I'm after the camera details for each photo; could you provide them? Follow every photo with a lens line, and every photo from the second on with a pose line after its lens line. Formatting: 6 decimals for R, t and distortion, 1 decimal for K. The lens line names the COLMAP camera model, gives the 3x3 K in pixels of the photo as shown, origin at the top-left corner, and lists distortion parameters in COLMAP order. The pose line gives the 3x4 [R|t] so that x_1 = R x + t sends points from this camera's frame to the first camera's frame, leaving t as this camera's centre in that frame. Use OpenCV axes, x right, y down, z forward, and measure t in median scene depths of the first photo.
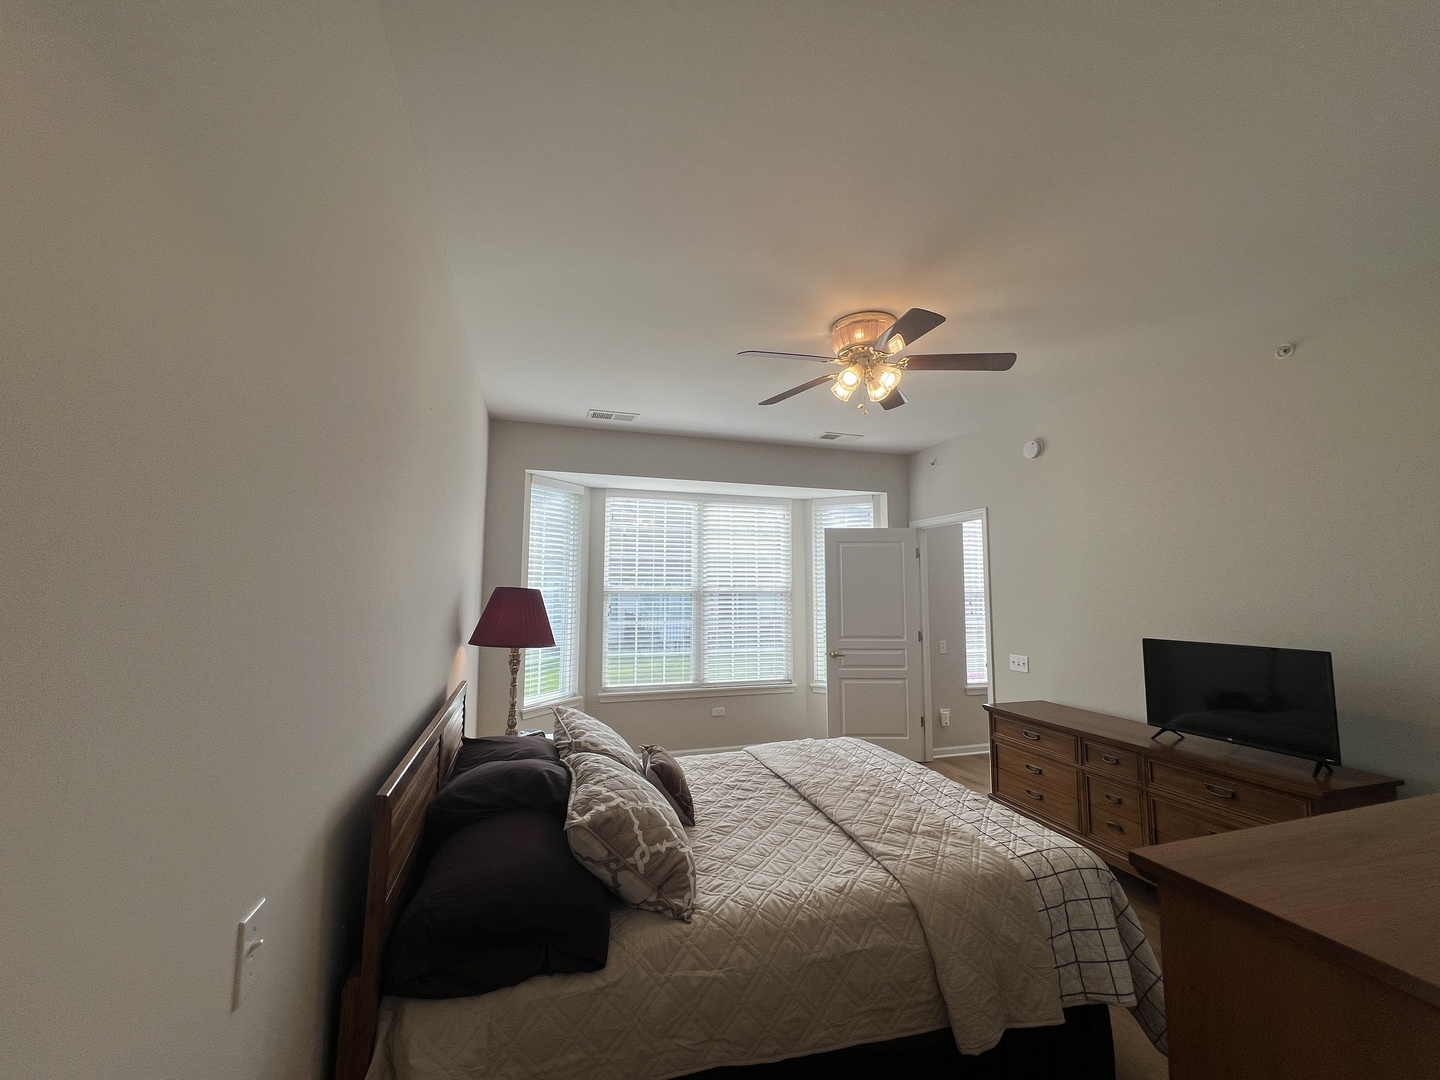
lens RADIAL K [[578.2, 0, 721.8], [0, 578.2, 538.1], [0, 0, 1]] dist [-0.002102, -0.000193]
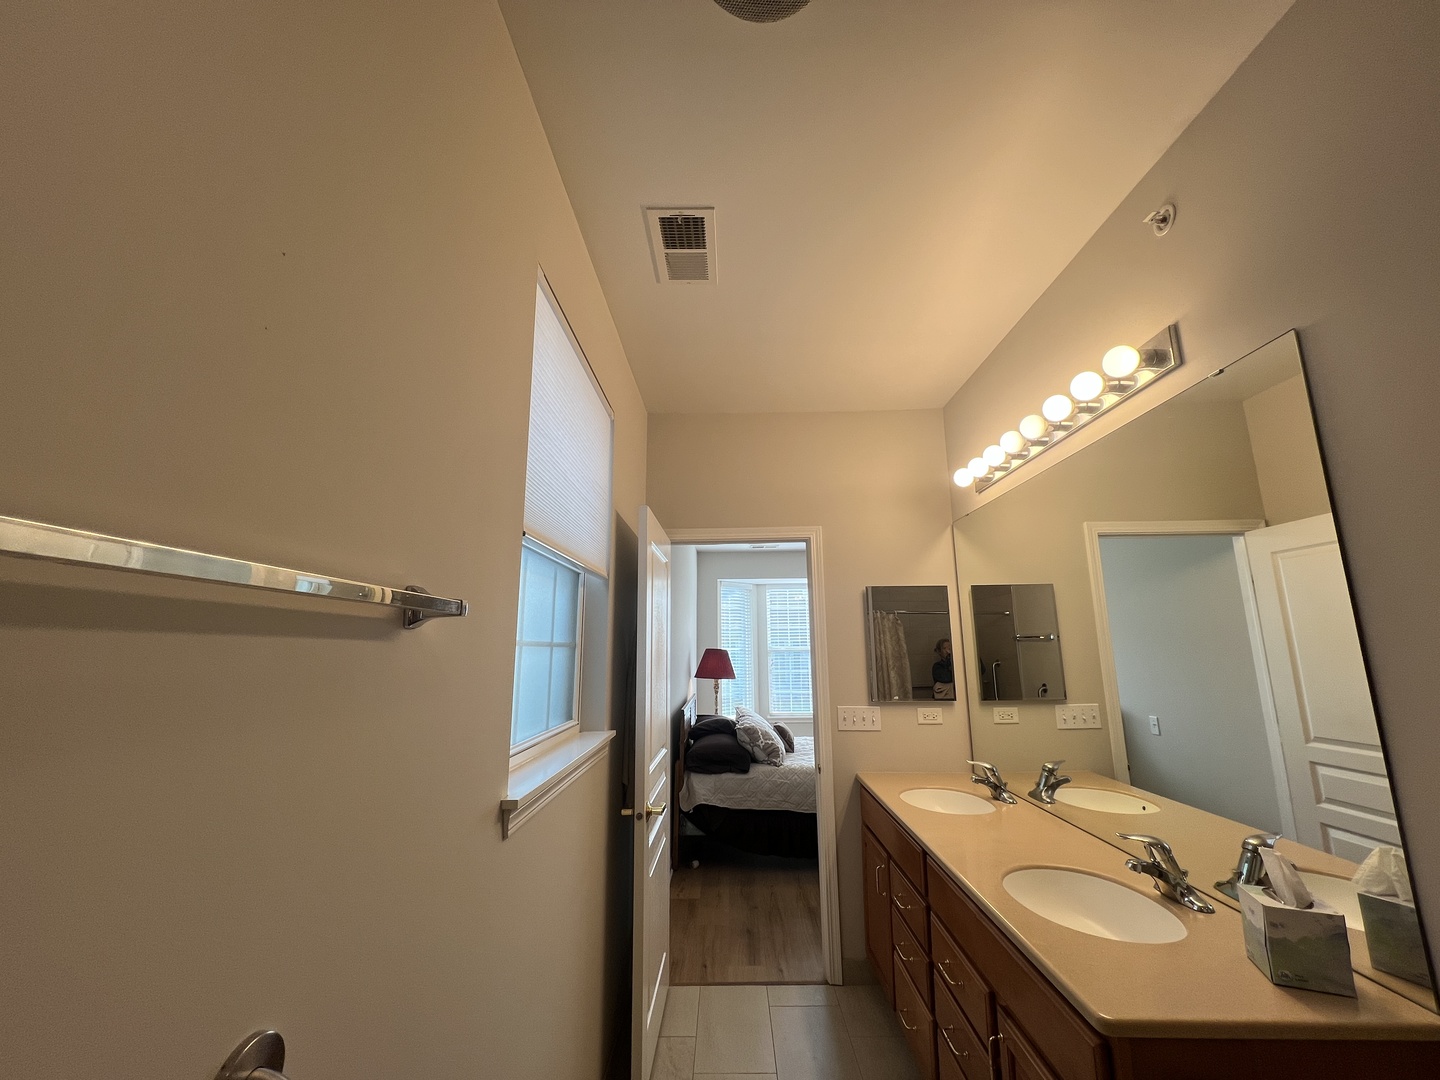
lens RADIAL K [[578.2, 0, 721.6], [0, 578.2, 545.0], [0, 0, 1]] dist [-0.002102, -0.000193]
pose [[0.947504, -0.073767, -0.311117, 0.353455], [0.045627, 0.994259, -0.096785, -0.087672], [0.316471, 0.077509, 0.945430, -1.025133]]
